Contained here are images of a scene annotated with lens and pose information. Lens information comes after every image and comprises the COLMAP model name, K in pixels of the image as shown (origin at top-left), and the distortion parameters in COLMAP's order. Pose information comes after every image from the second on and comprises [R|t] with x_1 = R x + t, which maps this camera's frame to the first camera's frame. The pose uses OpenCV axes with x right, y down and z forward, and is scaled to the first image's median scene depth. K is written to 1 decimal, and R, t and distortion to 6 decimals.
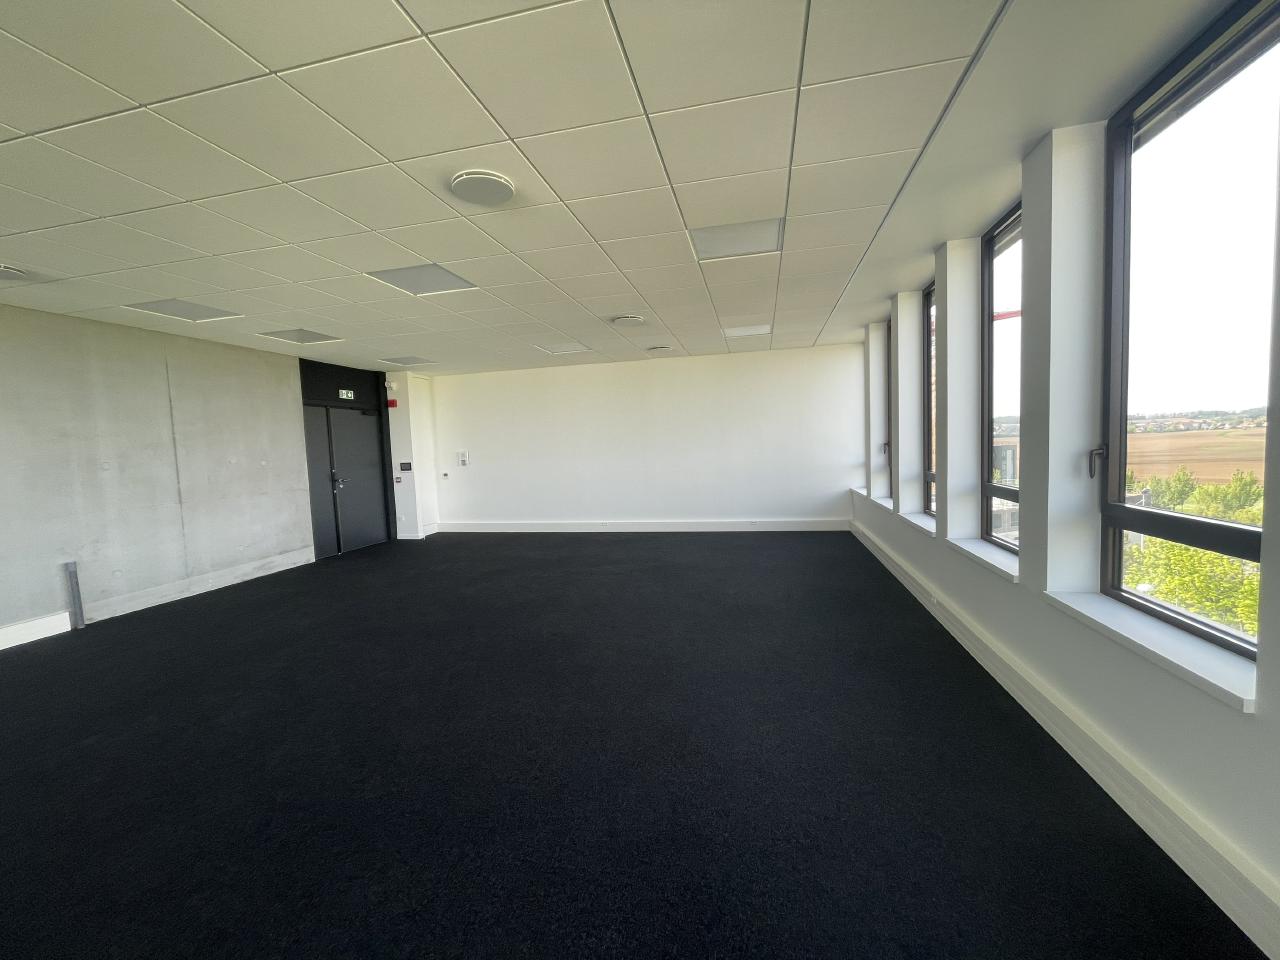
lens RADIAL K [[518.2, 0, 640.0], [0, 518.2, 480.0], [0, 0, 1]] dist [-0.000914, 0.000036]
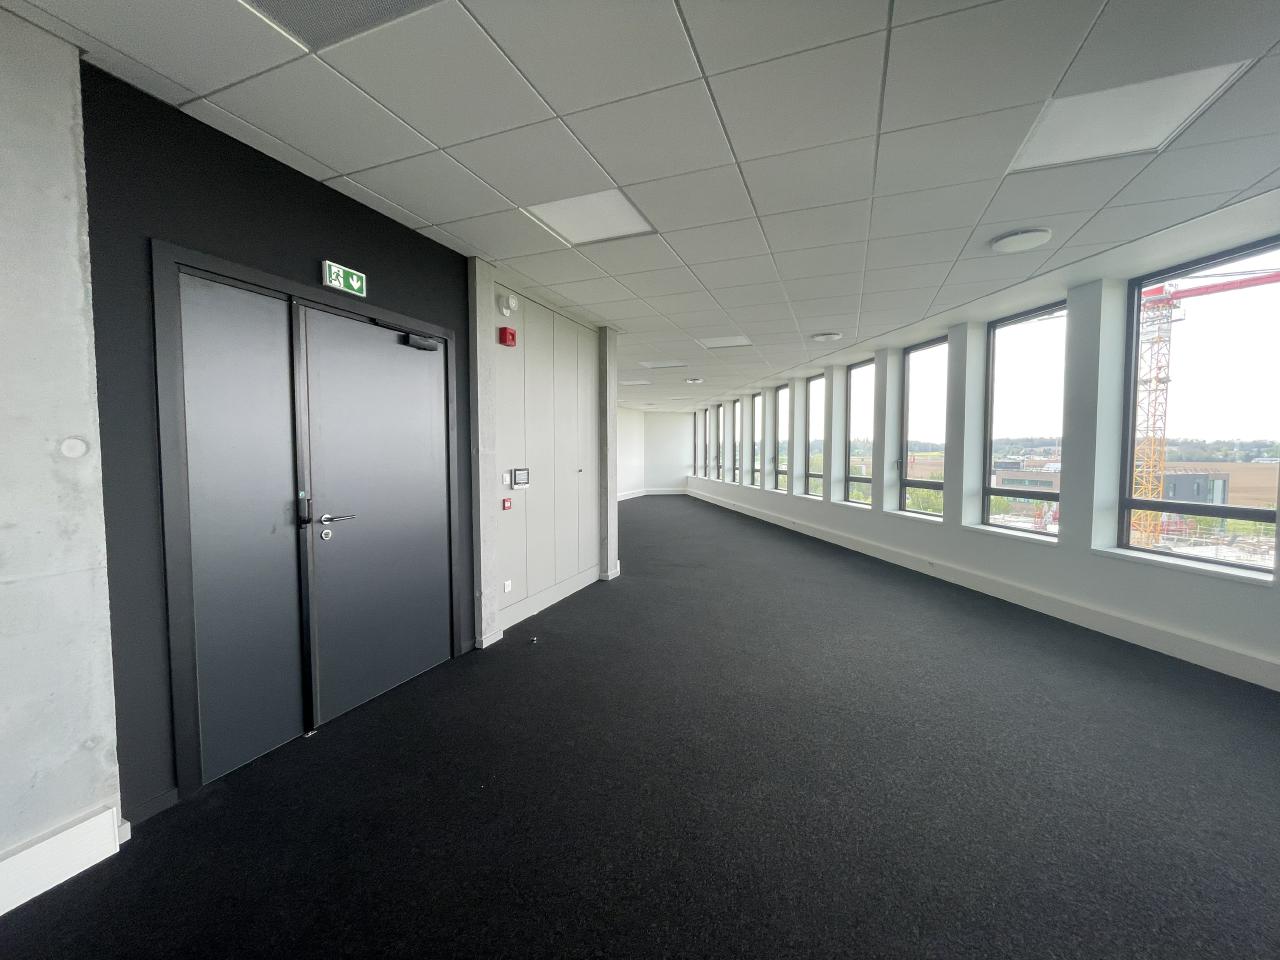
lens RADIAL K [[518.2, 0, 640.0], [0, 518.2, 480.0], [0, 0, 1]] dist [-0.000914, 0.000036]
pose [[0.272087, -0.015165, 0.962153, -1.105960], [0.062832, 0.998022, -0.002038, -0.012356], [-0.960219, 0.061008, 0.272502, 0.913076]]
